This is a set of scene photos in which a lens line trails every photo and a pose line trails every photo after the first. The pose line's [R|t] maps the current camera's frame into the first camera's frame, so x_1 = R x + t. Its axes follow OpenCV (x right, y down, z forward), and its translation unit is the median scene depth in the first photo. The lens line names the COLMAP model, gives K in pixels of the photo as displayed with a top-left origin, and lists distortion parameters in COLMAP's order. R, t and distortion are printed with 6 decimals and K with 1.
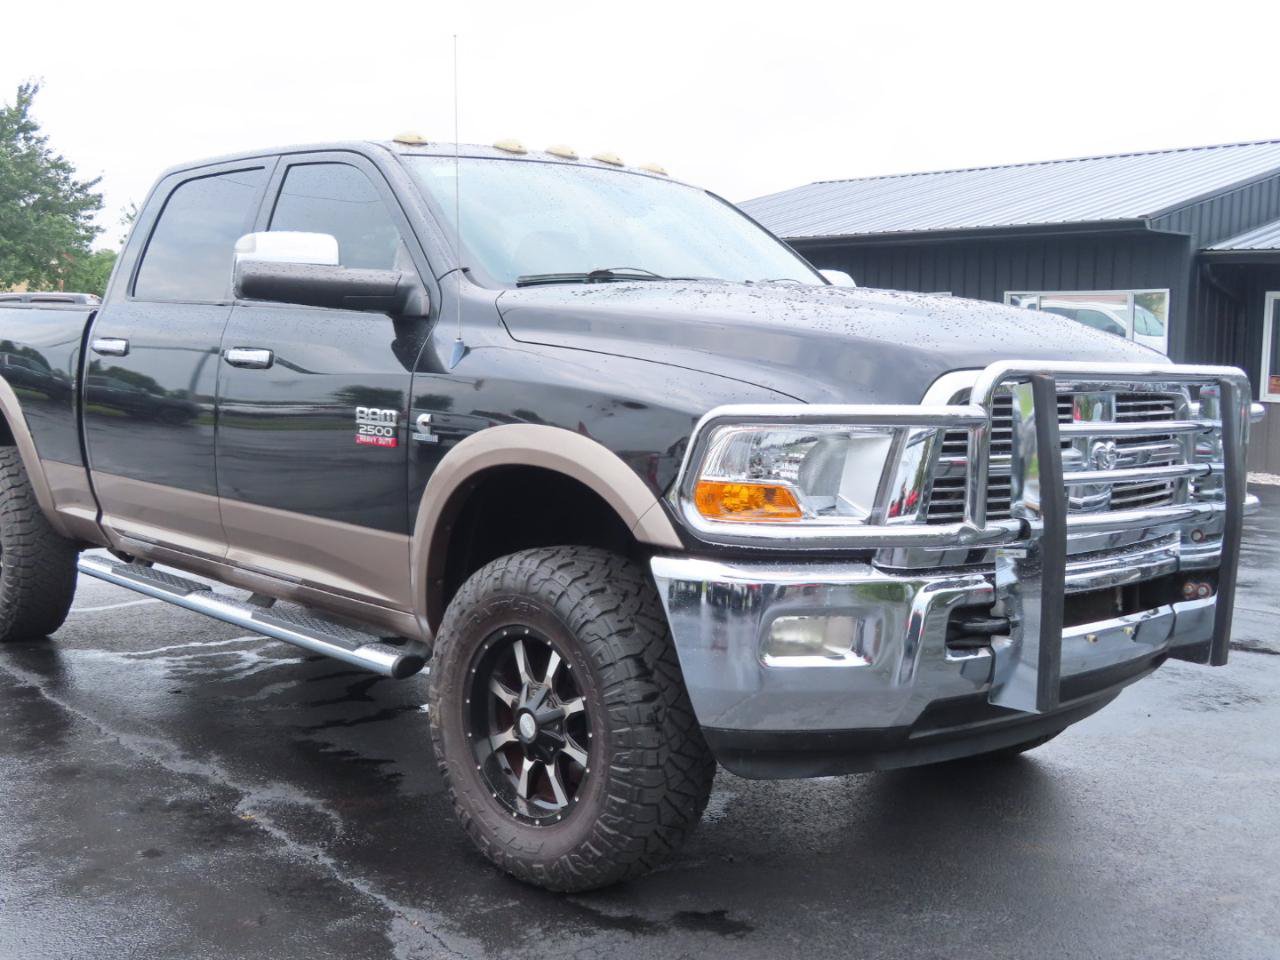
lens RADIAL K [[1382.7, 0, 646.9], [0, 1382.7, 487.0], [0, 0, 1]] dist [-0.030391, -0.002883]
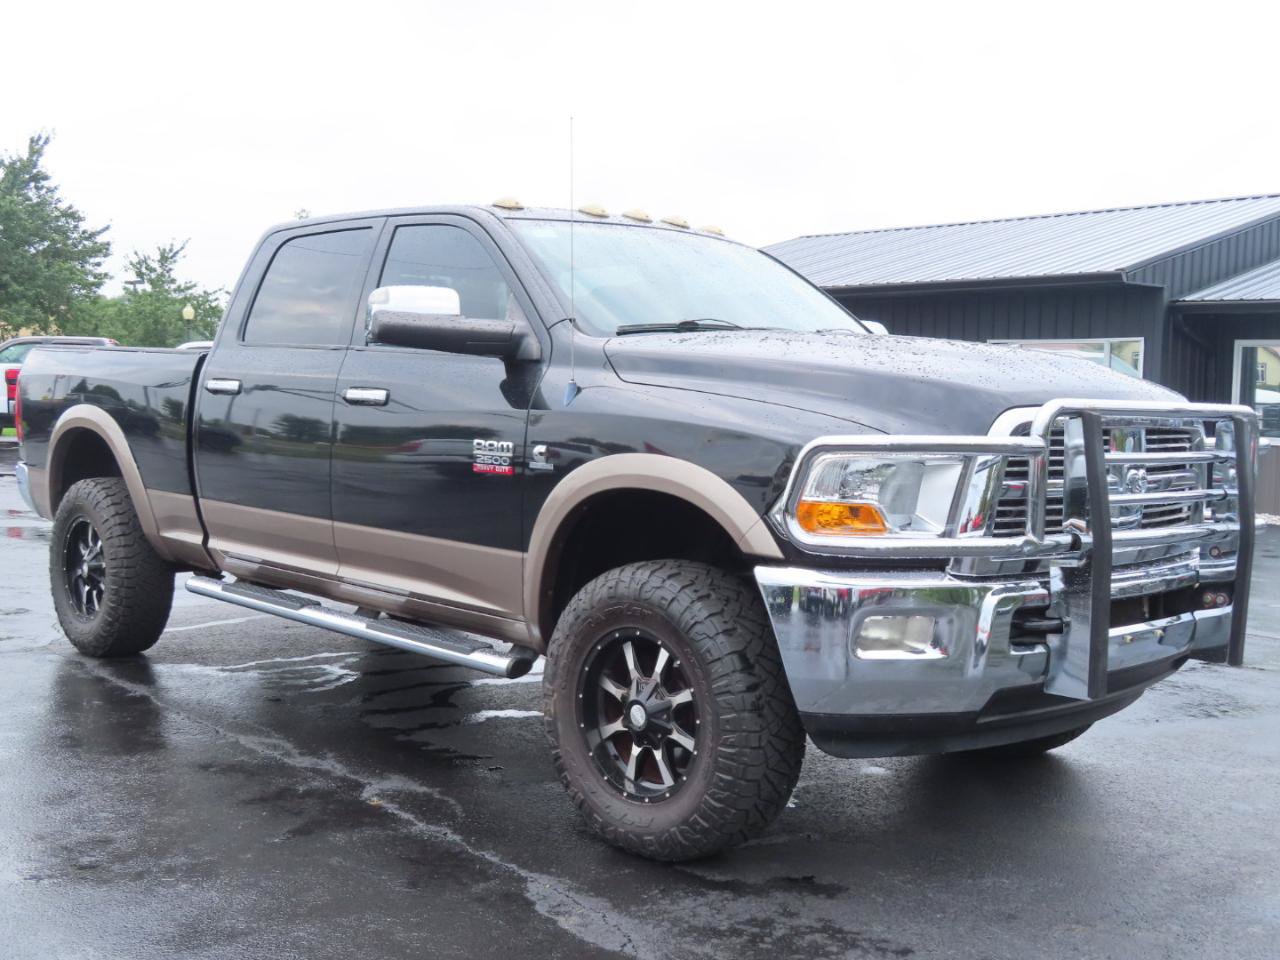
lens RADIAL K [[1337.2, 0, 646.2], [0, 1337.2, 483.5], [0, 0, 1]] dist [-0.001246, 0.001675]
pose [[0.999893, 0.002055, 0.014502, -0.090164], [-0.001581, 0.999467, -0.032603, 0.015132], [-0.014561, 0.032576, 0.999363, -0.110951]]
